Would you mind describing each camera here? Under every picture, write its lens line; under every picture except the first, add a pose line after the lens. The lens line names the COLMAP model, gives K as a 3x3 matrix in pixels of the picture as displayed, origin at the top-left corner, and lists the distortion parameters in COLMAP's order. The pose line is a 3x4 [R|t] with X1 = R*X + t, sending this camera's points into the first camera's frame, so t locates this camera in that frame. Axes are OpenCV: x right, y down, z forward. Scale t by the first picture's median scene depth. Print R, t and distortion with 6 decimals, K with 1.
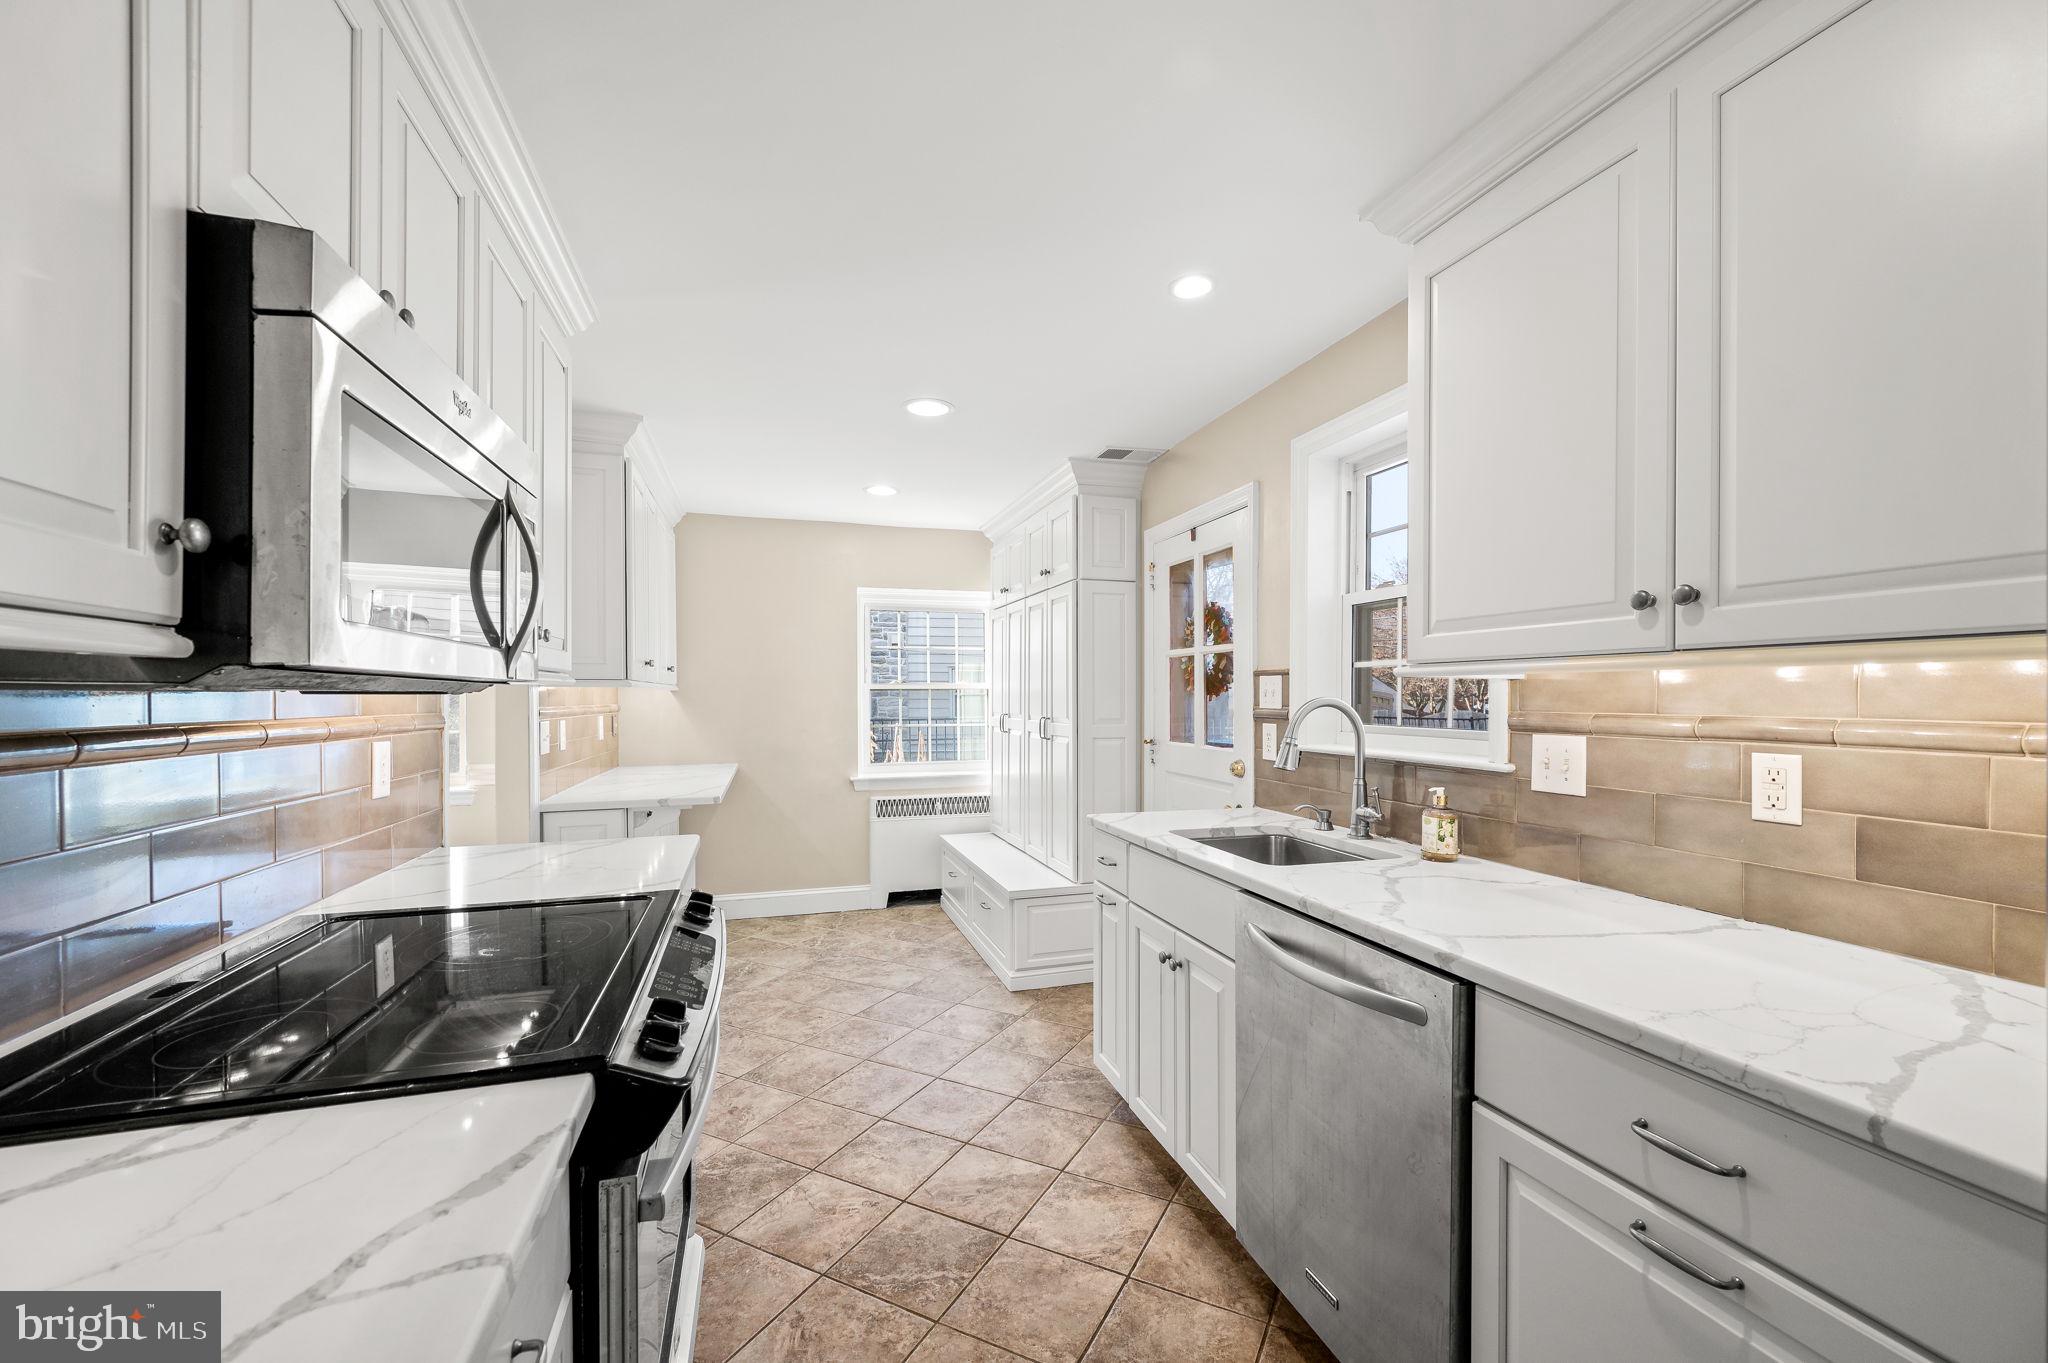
lens RADIAL K [[813.6, 0, 1024.0], [0, 813.6, 681.5], [0, 0, 1]] dist [-0.002620, -0.000296]
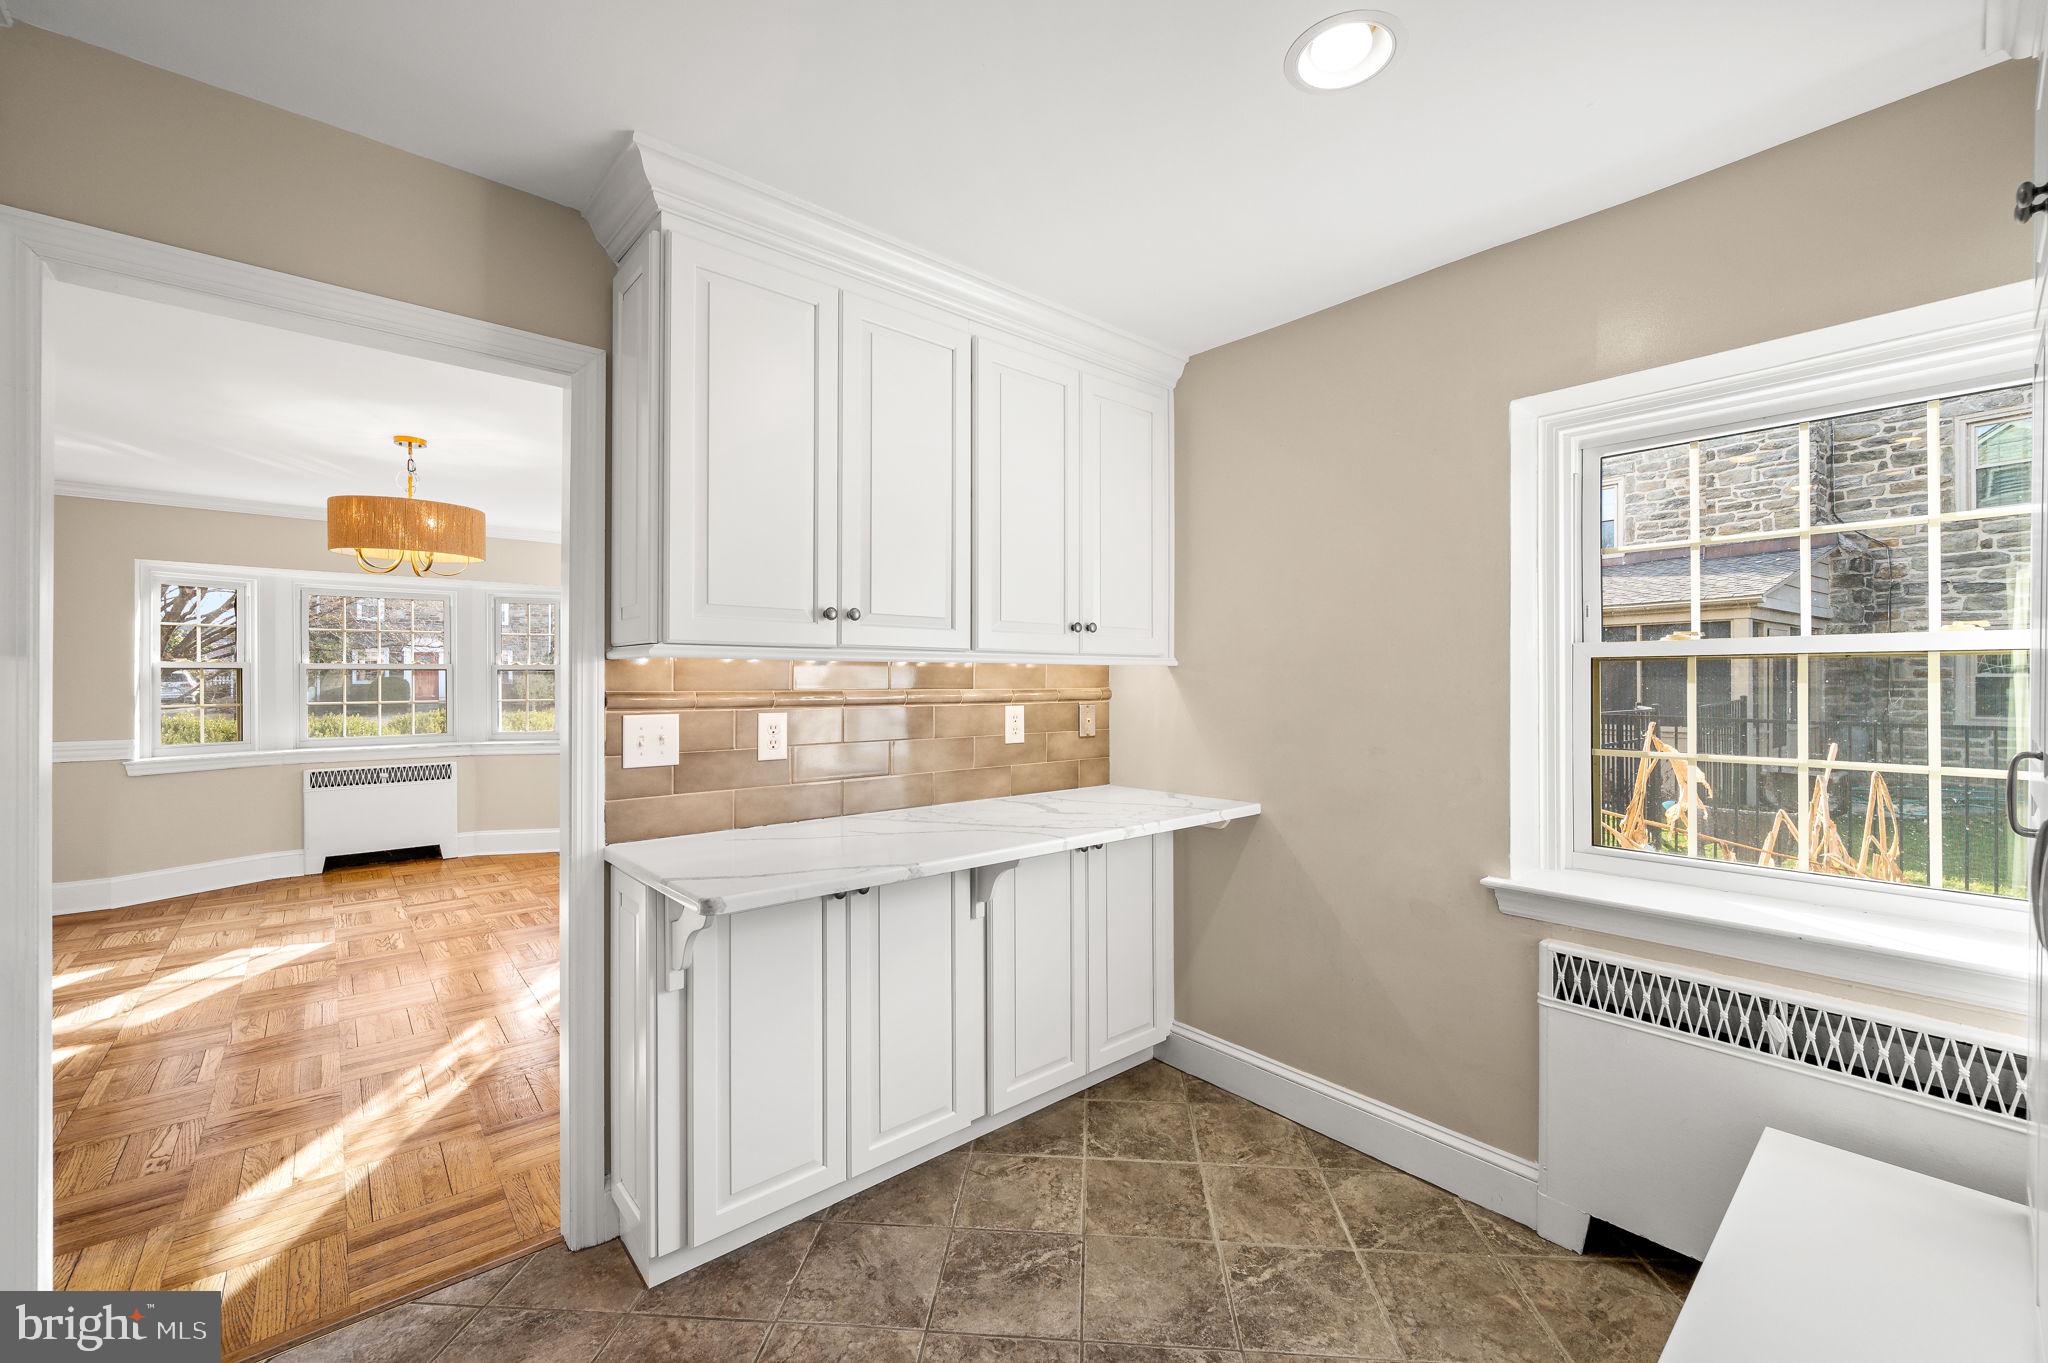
lens RADIAL K [[813.6, 0, 1024.0], [0, 813.6, 681.5], [0, 0, 1]] dist [-0.002620, -0.000296]
pose [[0.396990, -0.000623, -0.917823, 0.065511], [0.018166, 0.999809, 0.007179, 0.016024], [0.917643, -0.019523, 0.396925, 0.651628]]
